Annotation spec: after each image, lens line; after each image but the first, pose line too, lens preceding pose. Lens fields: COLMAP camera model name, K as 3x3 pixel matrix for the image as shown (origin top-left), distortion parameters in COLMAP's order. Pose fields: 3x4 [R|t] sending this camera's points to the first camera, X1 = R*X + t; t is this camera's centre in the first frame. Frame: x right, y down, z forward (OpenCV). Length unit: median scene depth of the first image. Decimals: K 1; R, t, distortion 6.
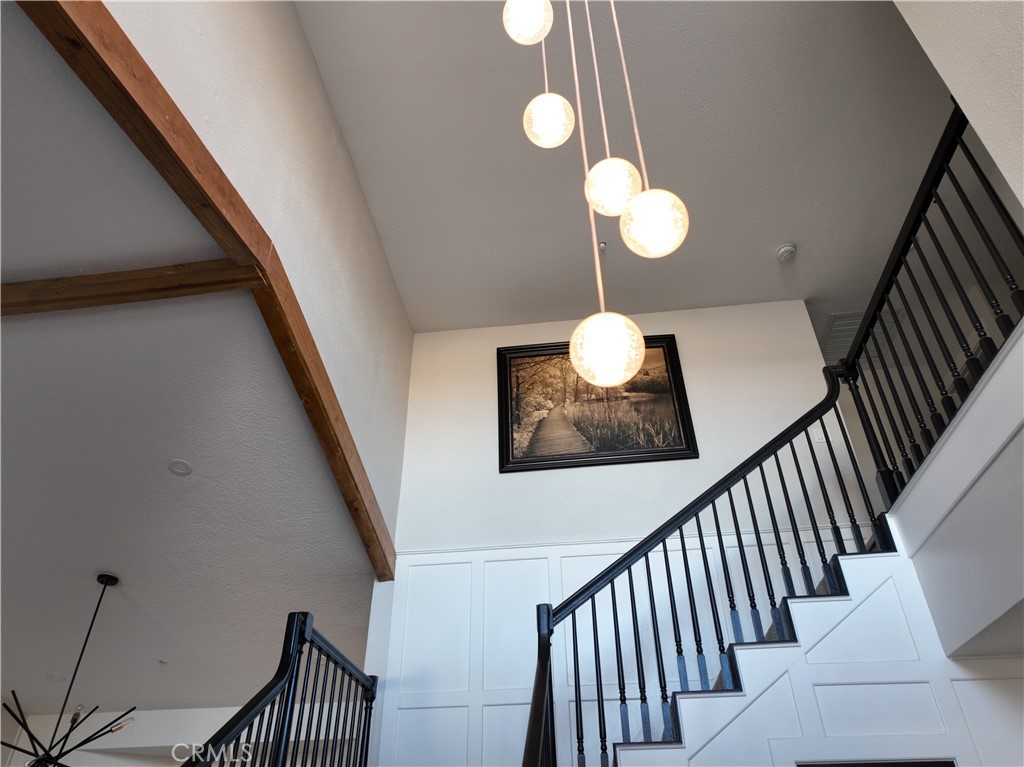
lens RADIAL K [[730.6, 0, 510.4], [0, 730.6, 378.1], [0, 0, 1]] dist [0.007862, 0.010317]
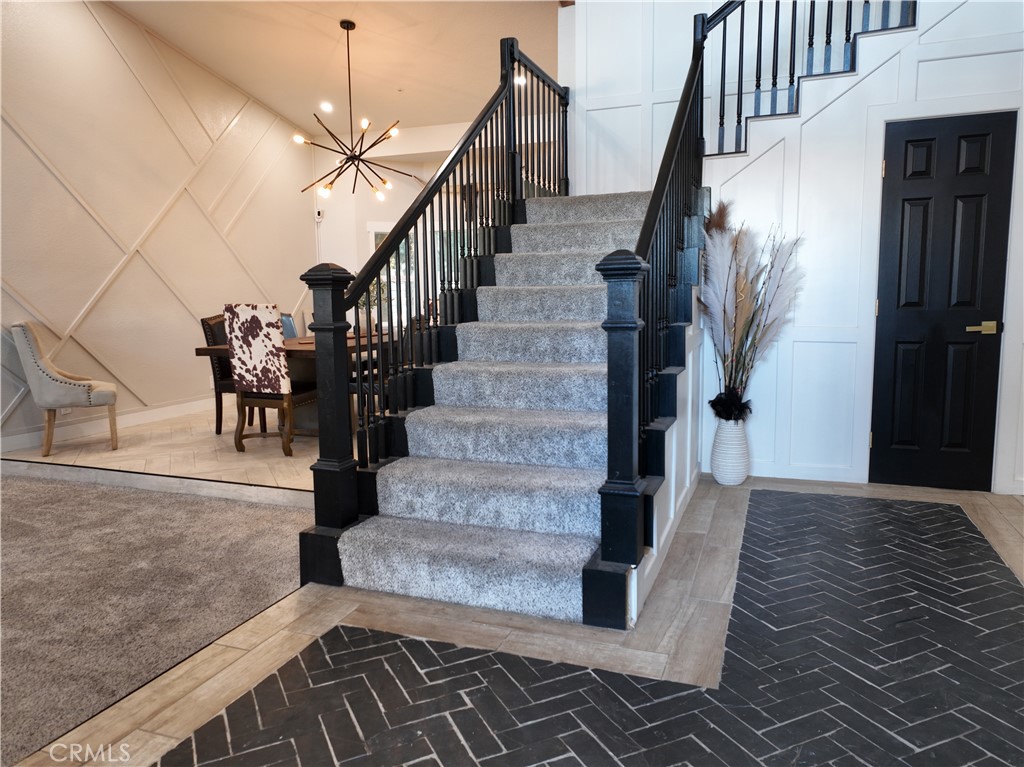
lens RADIAL K [[730.6, 0, 513.2], [0, 730.6, 379.4], [0, 0, 1]] dist [0.007862, 0.010317]
pose [[0.972449, 0.022959, -0.231981, 0.040429], [0.141280, 0.733511, 0.664832, -0.103189], [0.185425, -0.679290, 0.710058, -0.347569]]
